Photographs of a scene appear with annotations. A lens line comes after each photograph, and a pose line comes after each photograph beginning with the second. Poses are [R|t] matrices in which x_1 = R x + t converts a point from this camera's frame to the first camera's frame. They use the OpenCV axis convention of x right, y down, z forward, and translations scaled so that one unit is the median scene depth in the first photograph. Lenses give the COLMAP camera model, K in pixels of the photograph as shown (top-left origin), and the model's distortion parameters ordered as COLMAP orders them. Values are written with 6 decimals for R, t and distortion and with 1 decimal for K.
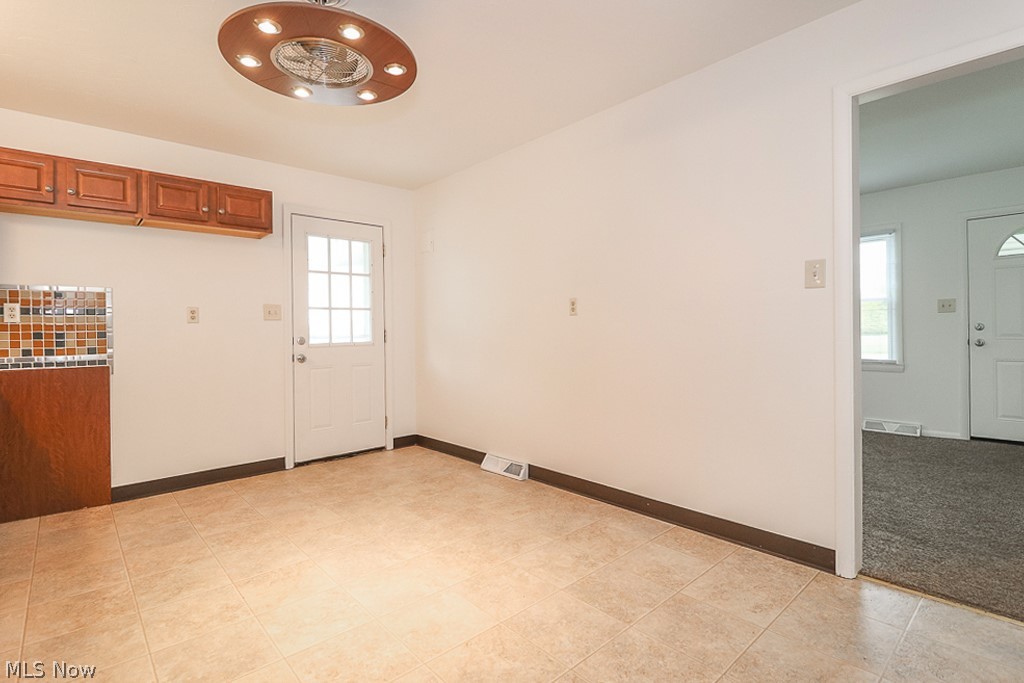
lens RADIAL K [[490.4, 0, 514.1], [0, 490.4, 334.9], [0, 0, 1]] dist [0.001268, -0.000157]
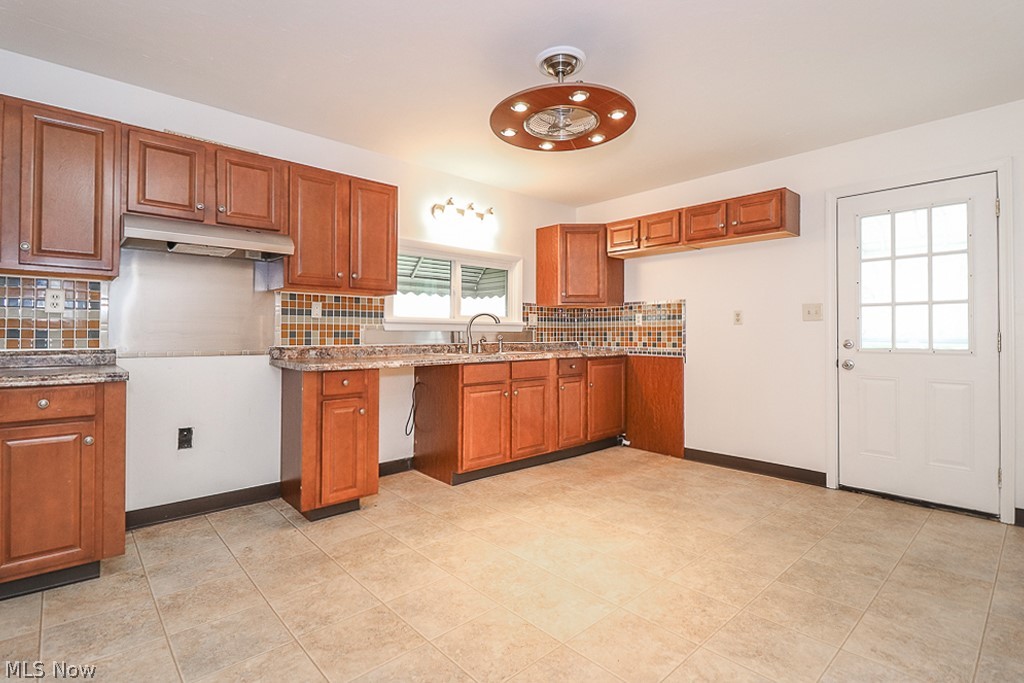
lens RADIAL K [[492.9, 0, 509.2], [0, 492.9, 322.8], [0, 0, 1]] dist [0.000027, -0.000812]
pose [[-0.001118, -0.010620, -0.999943, 0.541567], [-0.013258, 0.999856, -0.010604, -0.010017], [0.999911, 0.013245, -0.001259, 0.522162]]
